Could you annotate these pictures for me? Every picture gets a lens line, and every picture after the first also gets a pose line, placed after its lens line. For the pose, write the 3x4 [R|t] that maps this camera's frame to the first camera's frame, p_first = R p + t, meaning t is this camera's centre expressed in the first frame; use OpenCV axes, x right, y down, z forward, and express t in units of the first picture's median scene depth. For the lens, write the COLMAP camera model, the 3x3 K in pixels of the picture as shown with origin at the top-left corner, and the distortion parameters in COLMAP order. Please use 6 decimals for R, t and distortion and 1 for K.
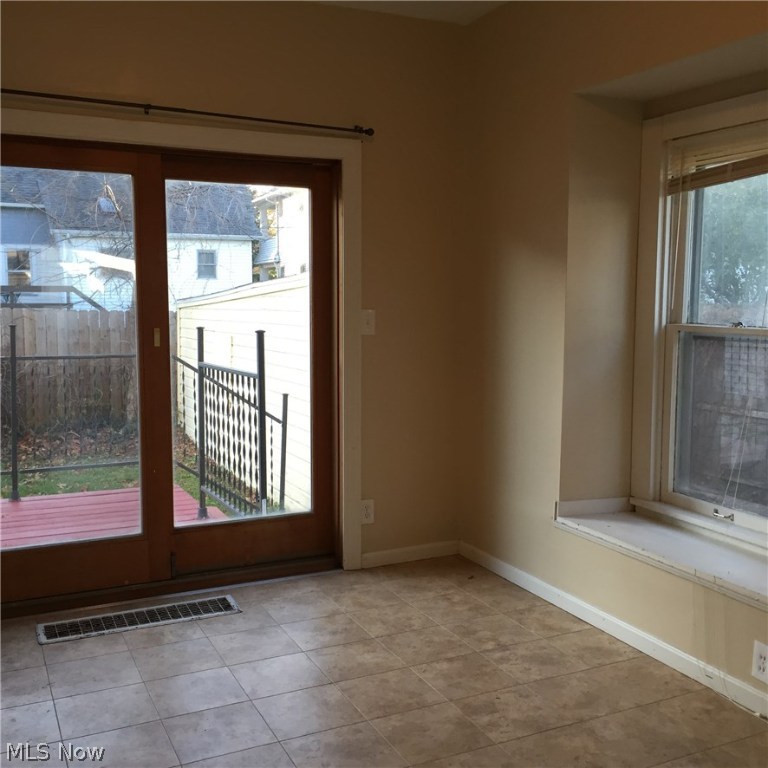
lens RADIAL K [[879.4, 0, 384.4], [0, 879.4, 384.1], [0, 0, 1]] dist [0.070425, 0.000000]
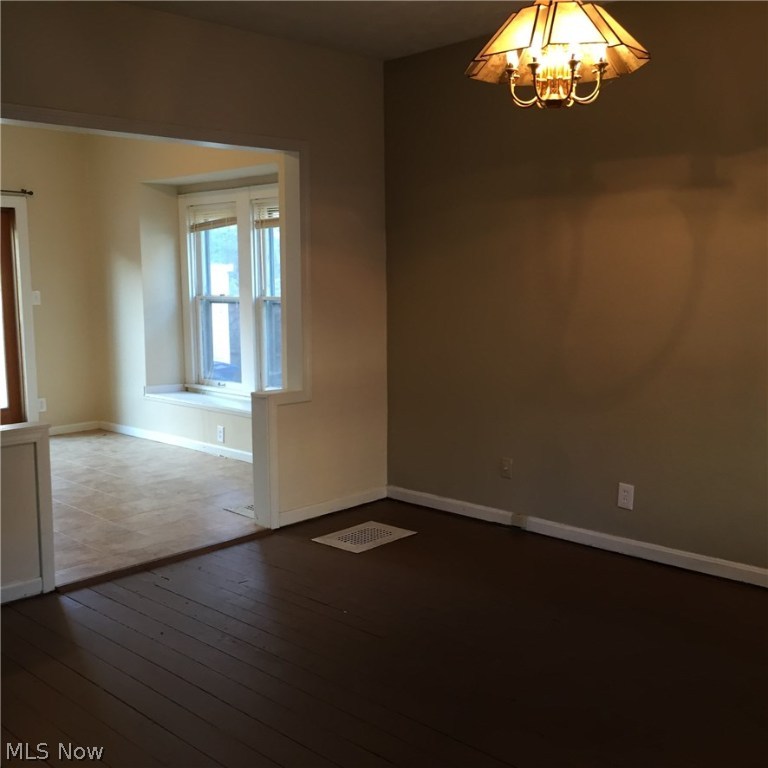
lens RADIAL K [[879.4, 0, 383.7], [0, 879.4, 382.7], [0, 0, 1]] dist [0.070425, 0.000000]
pose [[0.940830, -0.048160, 0.335439, 0.034731], [0.043853, 0.998830, 0.020410, 0.108740], [-0.336029, -0.004492, 0.941841, -1.049518]]
